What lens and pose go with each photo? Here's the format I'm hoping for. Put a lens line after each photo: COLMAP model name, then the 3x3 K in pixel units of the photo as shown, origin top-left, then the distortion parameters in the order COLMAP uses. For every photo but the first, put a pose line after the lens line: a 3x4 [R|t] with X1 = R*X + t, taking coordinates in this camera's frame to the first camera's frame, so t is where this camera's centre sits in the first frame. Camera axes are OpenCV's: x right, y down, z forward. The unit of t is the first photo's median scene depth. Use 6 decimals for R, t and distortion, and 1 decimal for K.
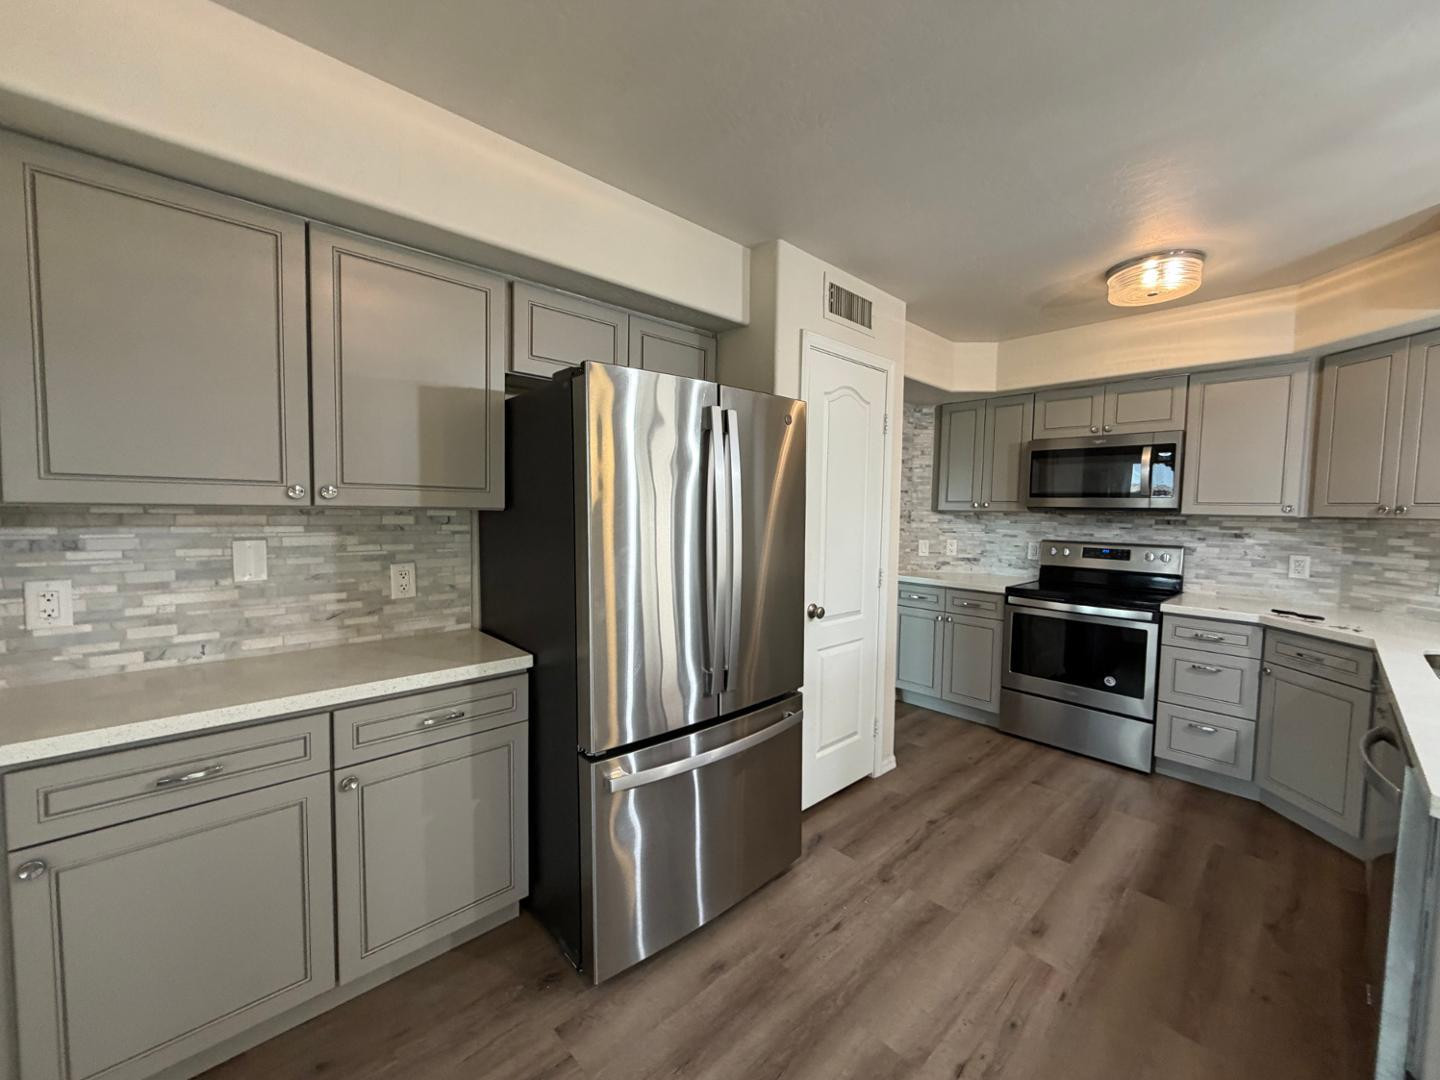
lens RADIAL K [[575.3, 0, 712.9], [0, 575.3, 540.2], [0, 0, 1]] dist [-0.000592, 0.000090]
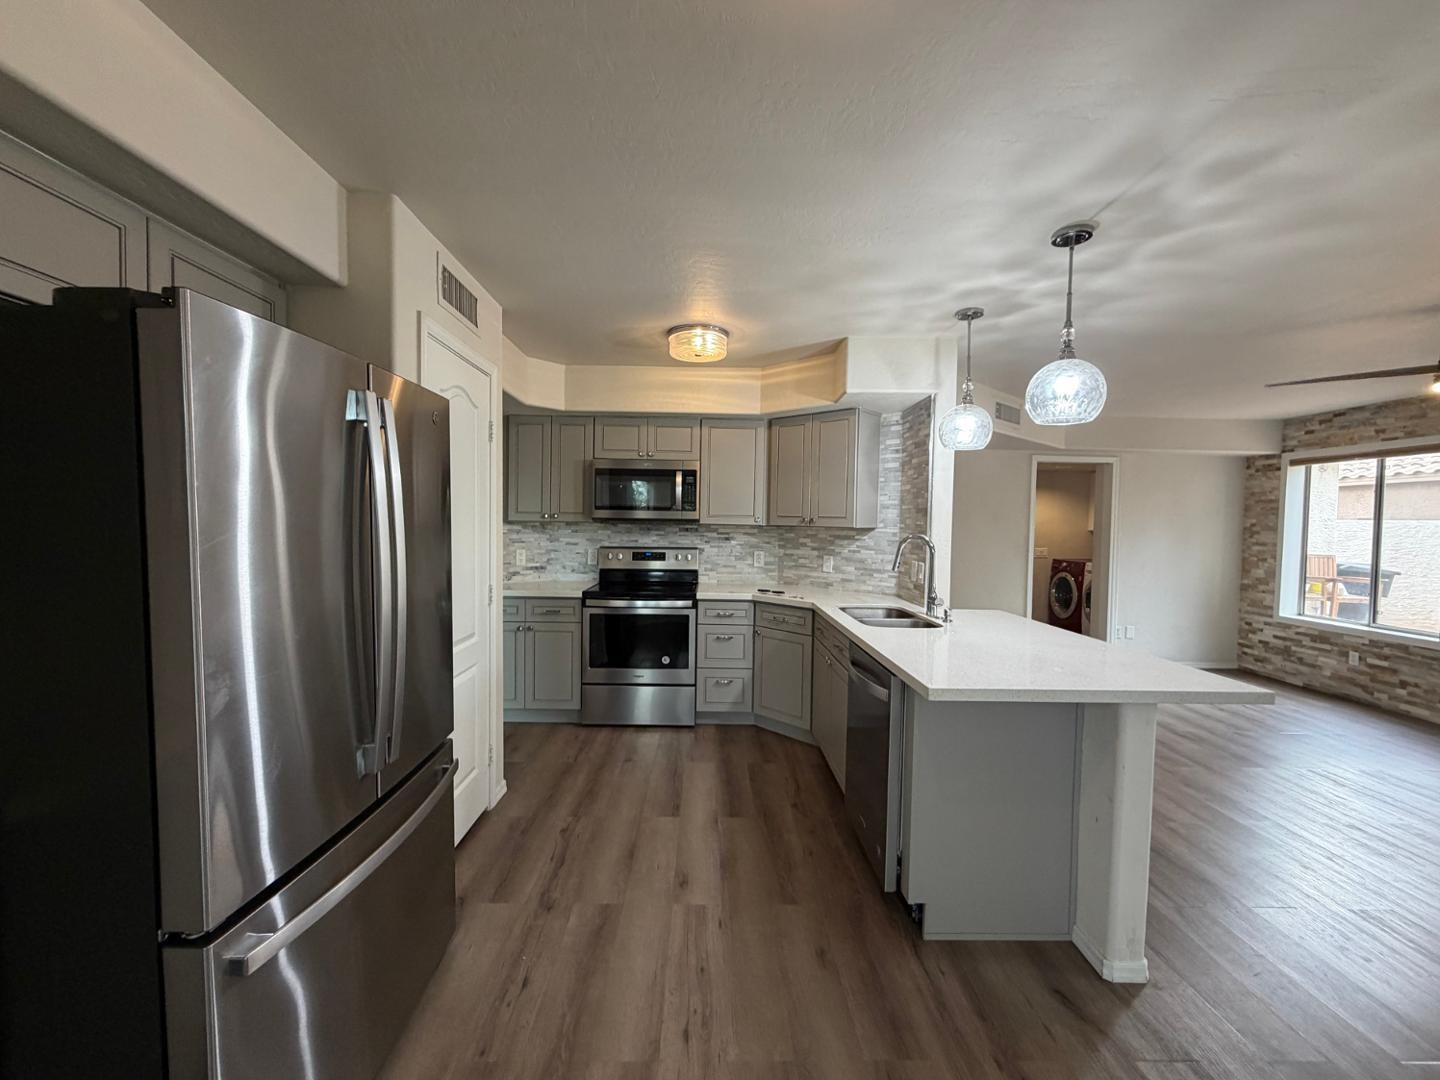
lens RADIAL K [[575.3, 0, 716.3], [0, 575.3, 540.5], [0, 0, 1]] dist [-0.000592, 0.000090]
pose [[0.668854, -0.030170, 0.742781, -0.174973], [0.039085, 0.999221, 0.005391, -0.015473], [-0.742366, 0.025426, 0.669512, 0.107555]]
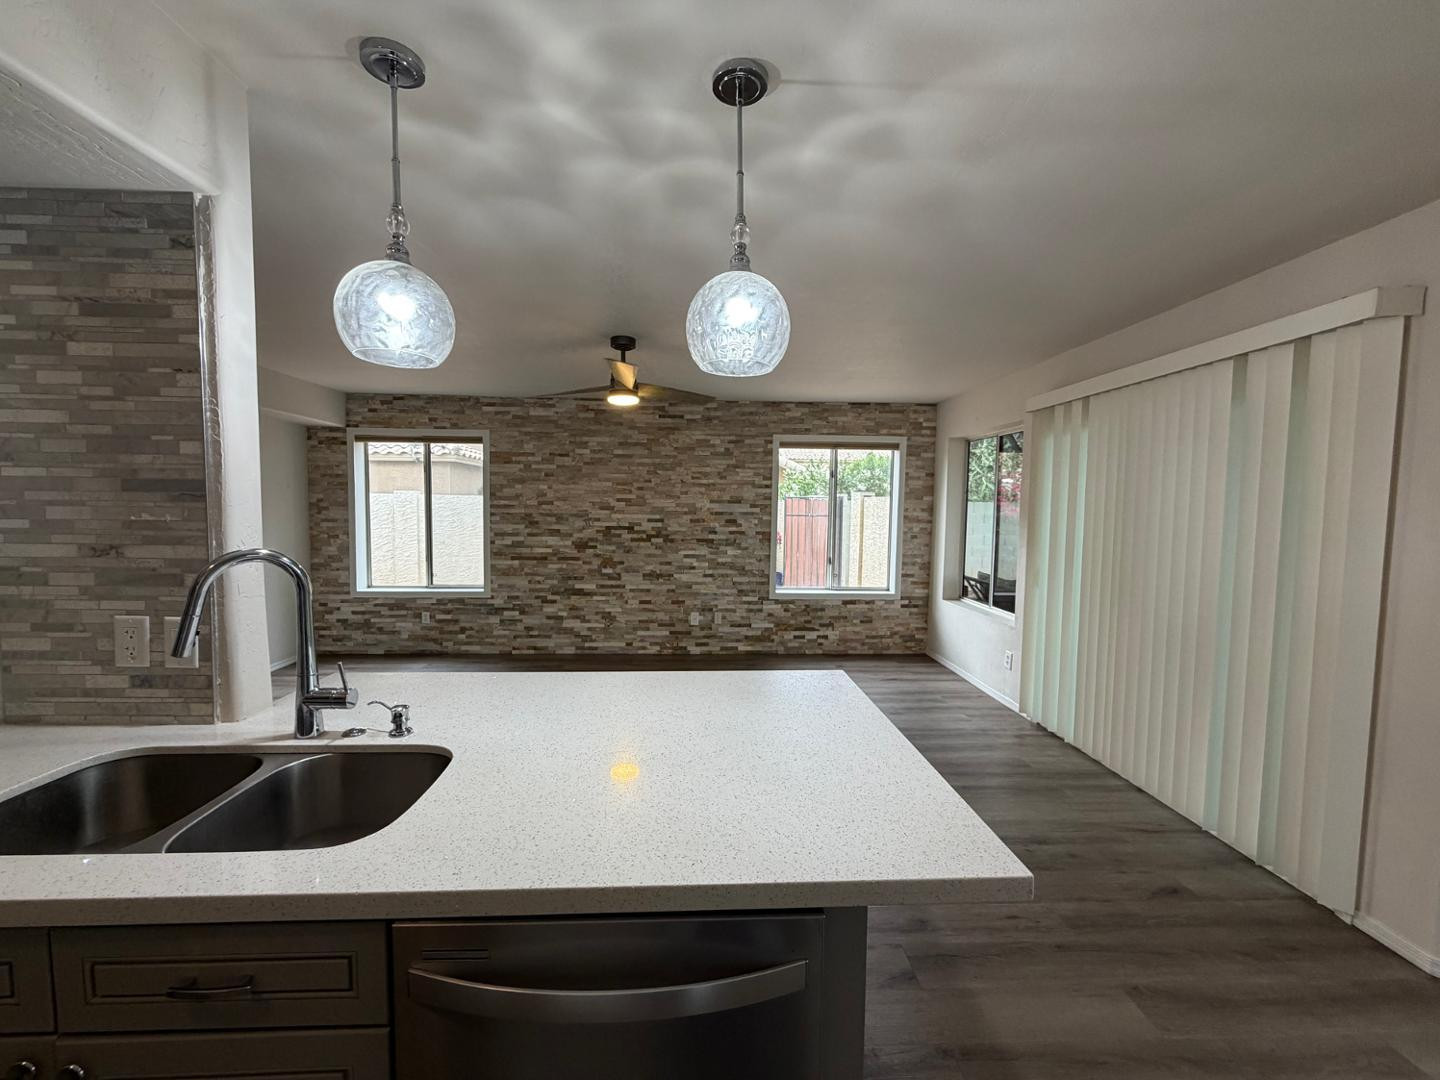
lens RADIAL K [[575.3, 0, 714.8], [0, 575.3, 539.5], [0, 0, 1]] dist [-0.000592, 0.000090]
pose [[-0.760173, -0.063536, 0.646607, 0.332226], [0.015728, 0.993116, 0.116074, -0.054756], [-0.649530, 0.098406, -0.753941, 0.633973]]
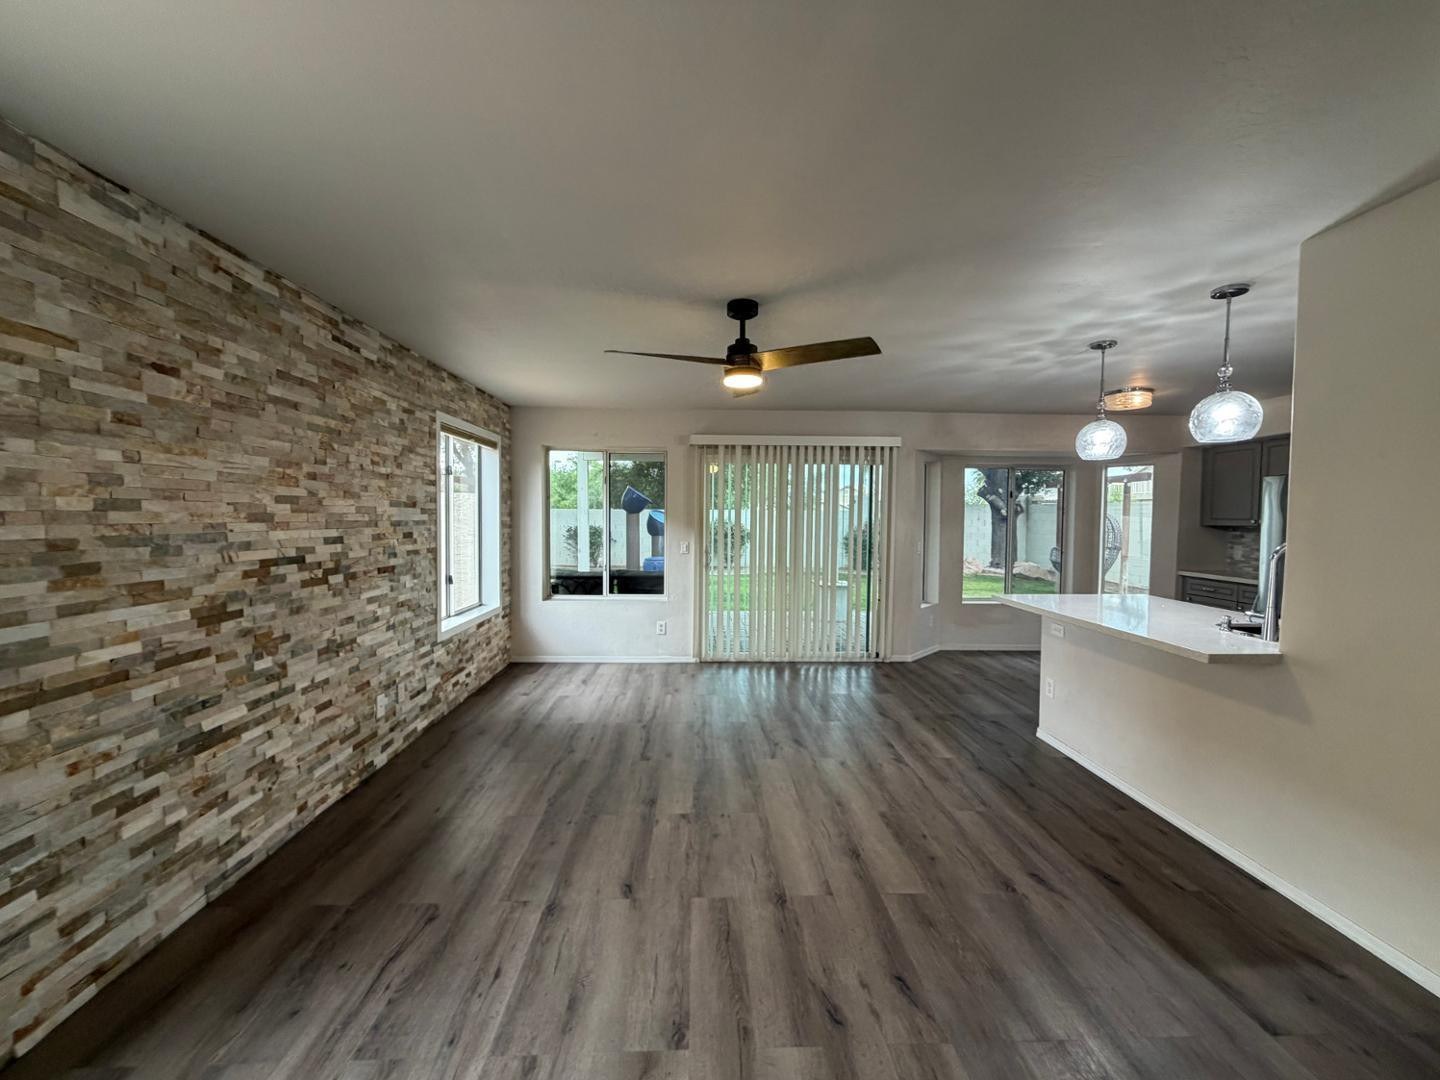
lens RADIAL K [[575.3, 0, 714.5], [0, 575.3, 539.7], [0, 0, 1]] dist [-0.000592, 0.000090]
pose [[-0.656853, 0.011959, -0.753924, 1.991650], [-0.063265, 0.995474, 0.070910, -0.011133], [0.751360, 0.094275, -0.653124, 0.442041]]
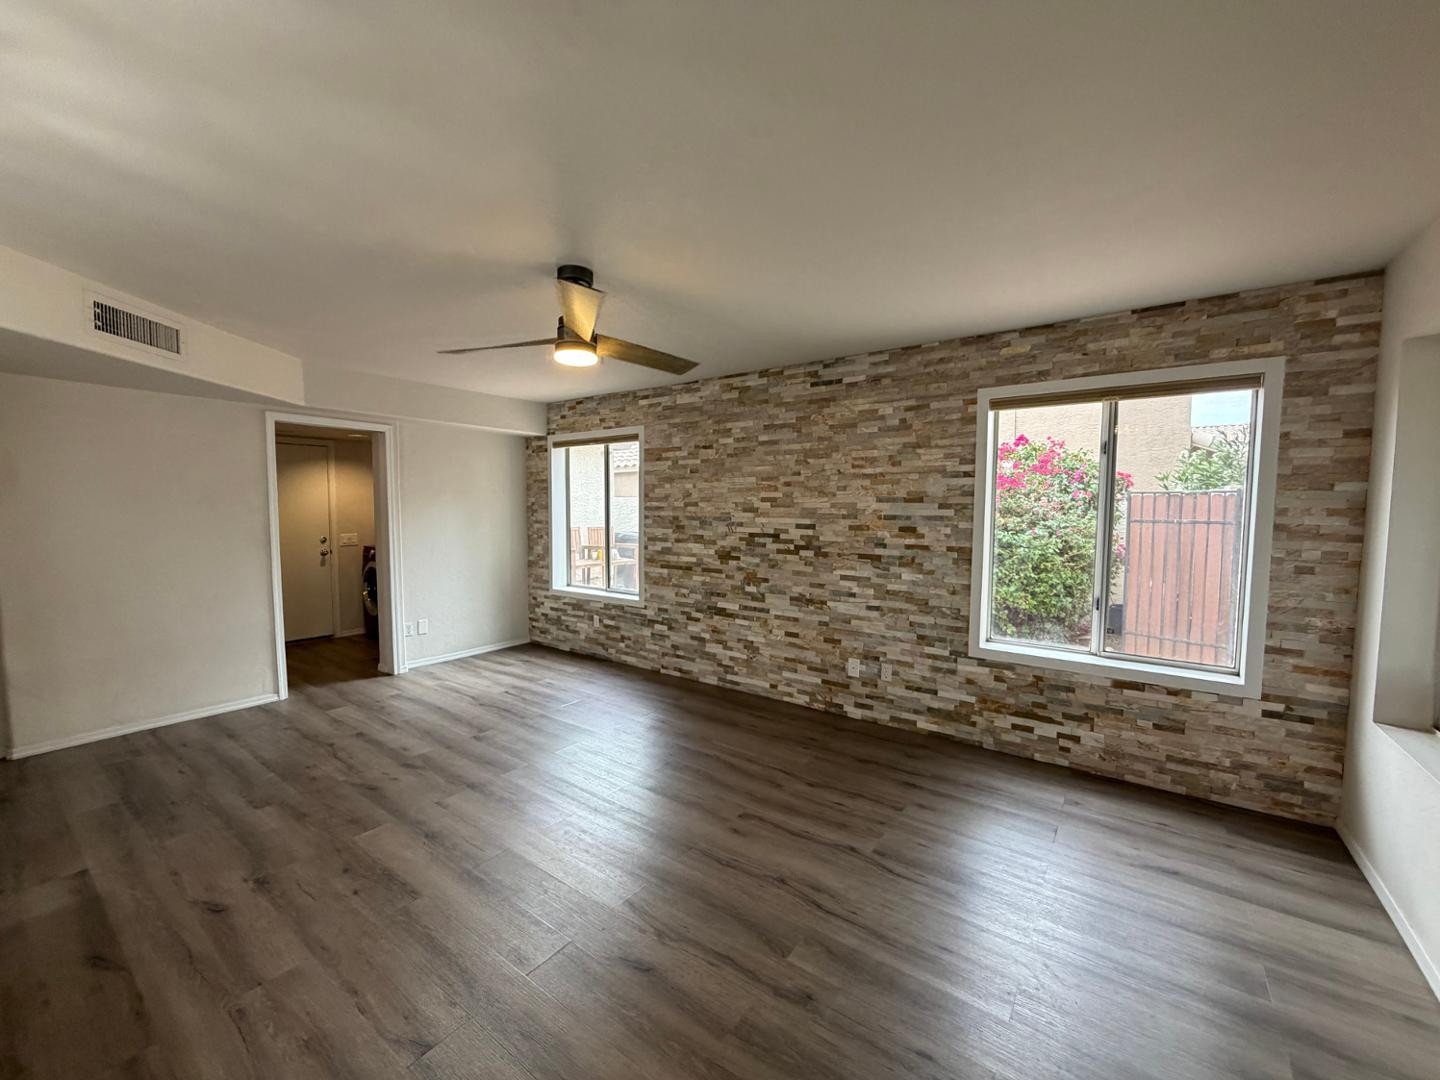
lens RADIAL K [[575.3, 0, 715.2], [0, 575.3, 539.1], [0, 0, 1]] dist [-0.000592, 0.000090]
pose [[-0.187935, -0.075385, 0.979284, 0.372993], [0.052716, 0.994839, 0.086699, -0.003794], [-0.980766, 0.067918, -0.182991, -0.186413]]
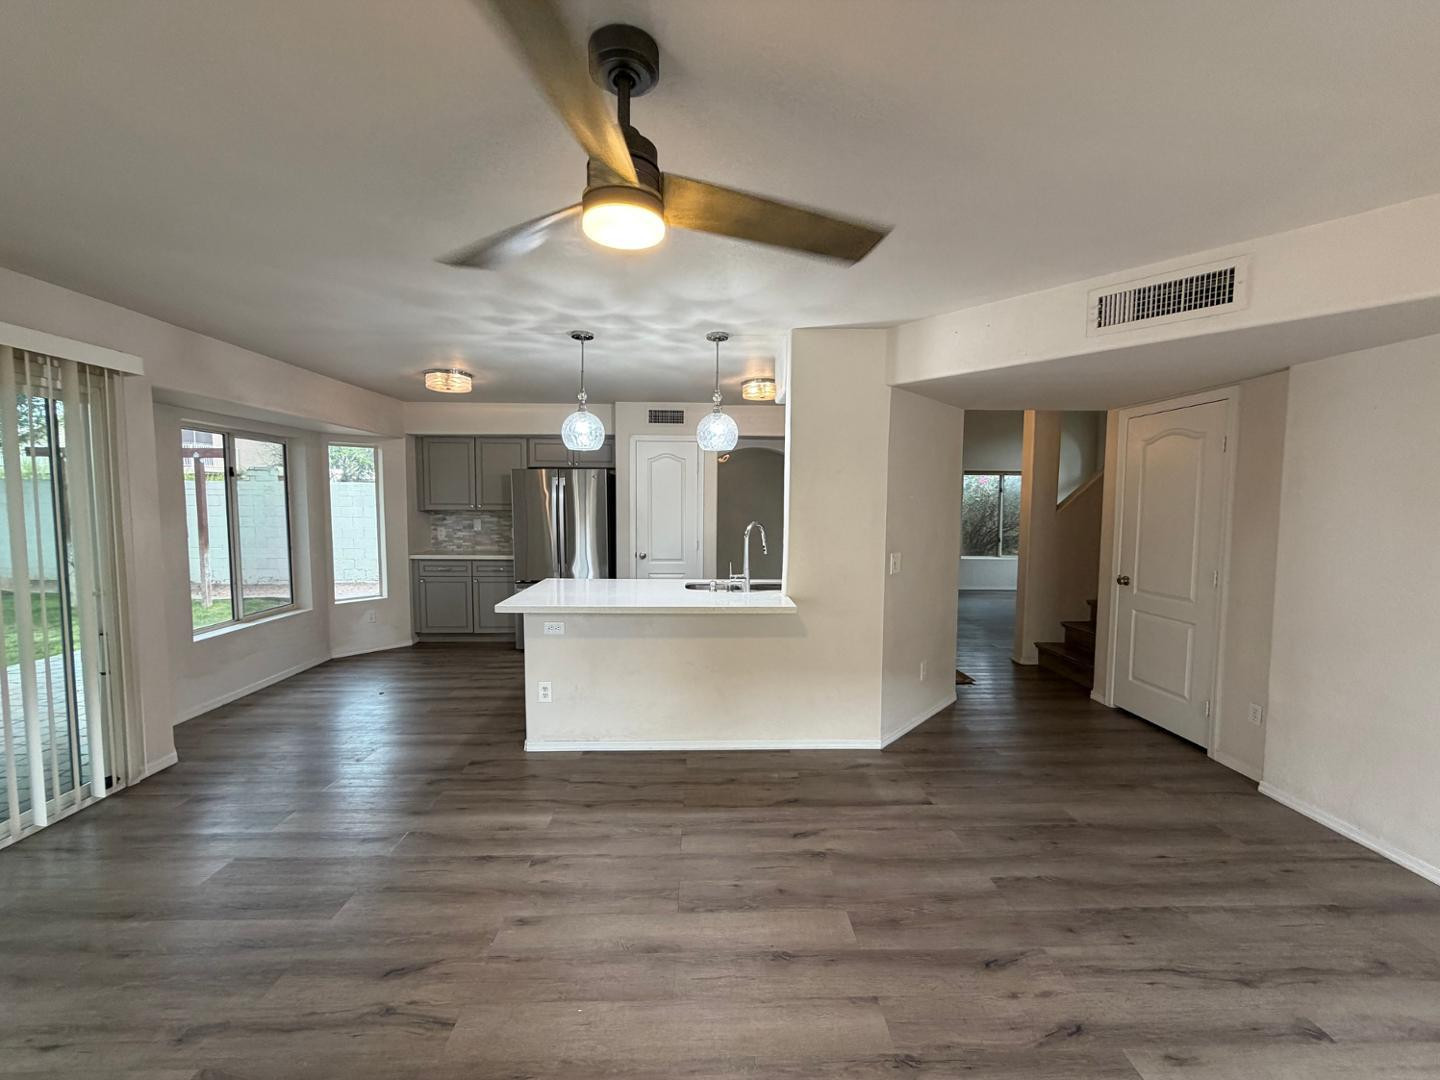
lens RADIAL K [[575.3, 0, 717.4], [0, 575.3, 539.4], [0, 0, 1]] dist [-0.000592, 0.000090]
pose [[0.749077, 0.032975, -0.661662, 1.594131], [-0.031889, 0.999397, 0.013704, 0.017426], [0.661715, 0.010834, 0.749677, -0.427255]]
